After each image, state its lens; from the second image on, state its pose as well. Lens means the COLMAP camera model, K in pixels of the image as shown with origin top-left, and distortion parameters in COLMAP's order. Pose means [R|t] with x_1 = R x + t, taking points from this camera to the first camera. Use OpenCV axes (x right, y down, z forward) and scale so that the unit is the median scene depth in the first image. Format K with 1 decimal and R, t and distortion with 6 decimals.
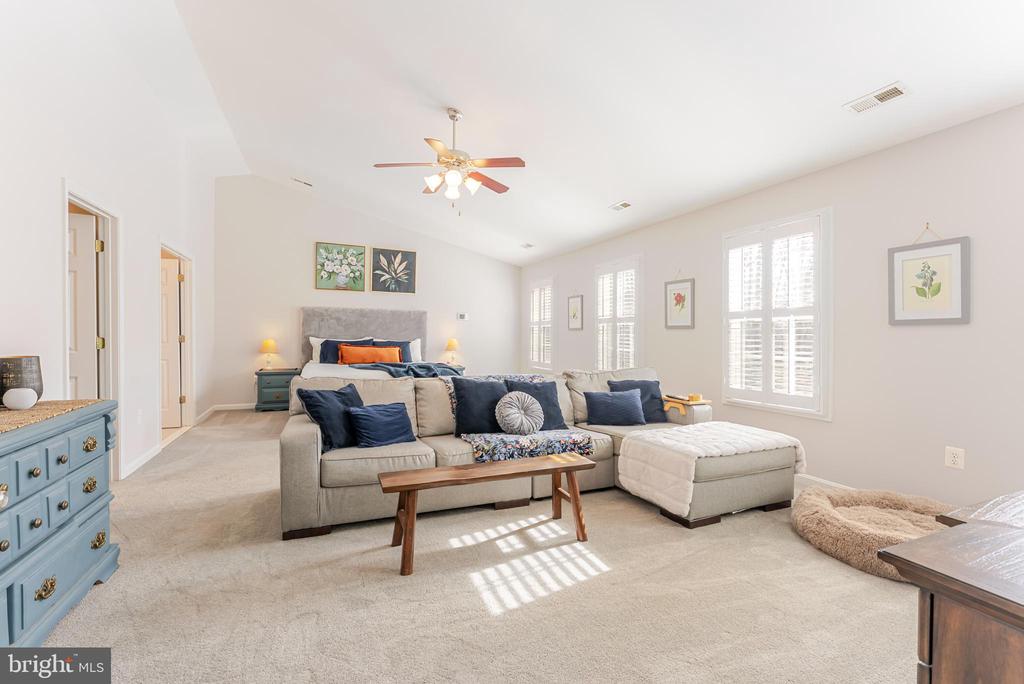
lens RADIAL K [[446.4, 0, 512.0], [0, 446.4, 342.0], [0, 0, 1]] dist [0.000420, 0.000022]
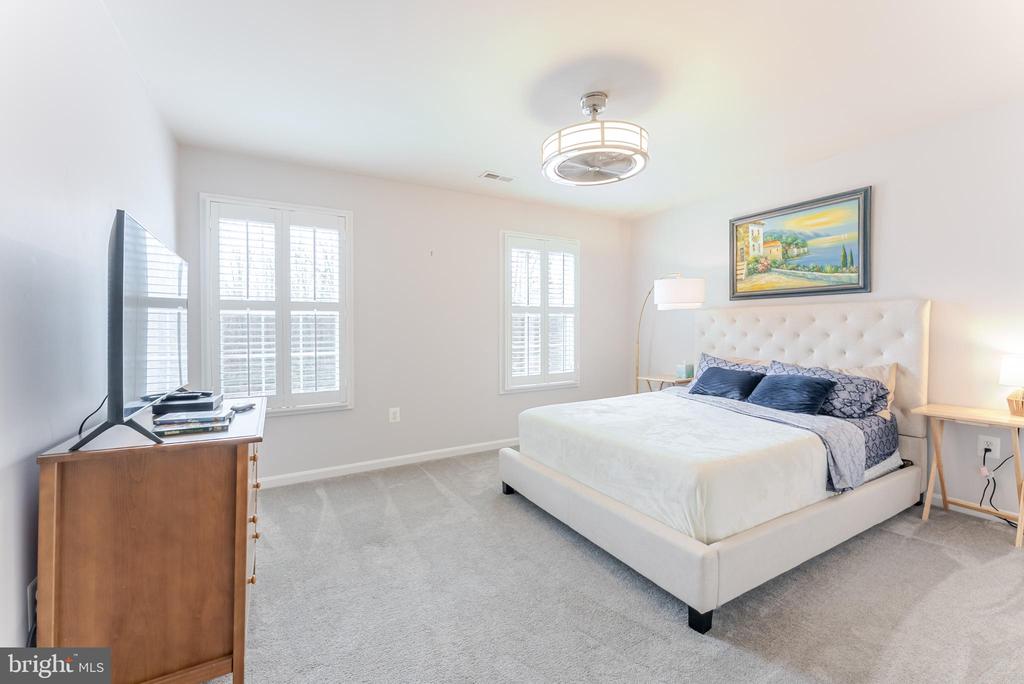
lens RADIAL K [[413.2, 0, 510.3], [0, 413.2, 339.6], [0, 0, 1]] dist [0.001235, 0.000068]
pose [[-0.115839, -0.026412, 0.992917, -0.360885], [0.023401, 0.999296, 0.029311, -0.012478], [-0.992992, 0.026631, -0.115139, 0.786346]]
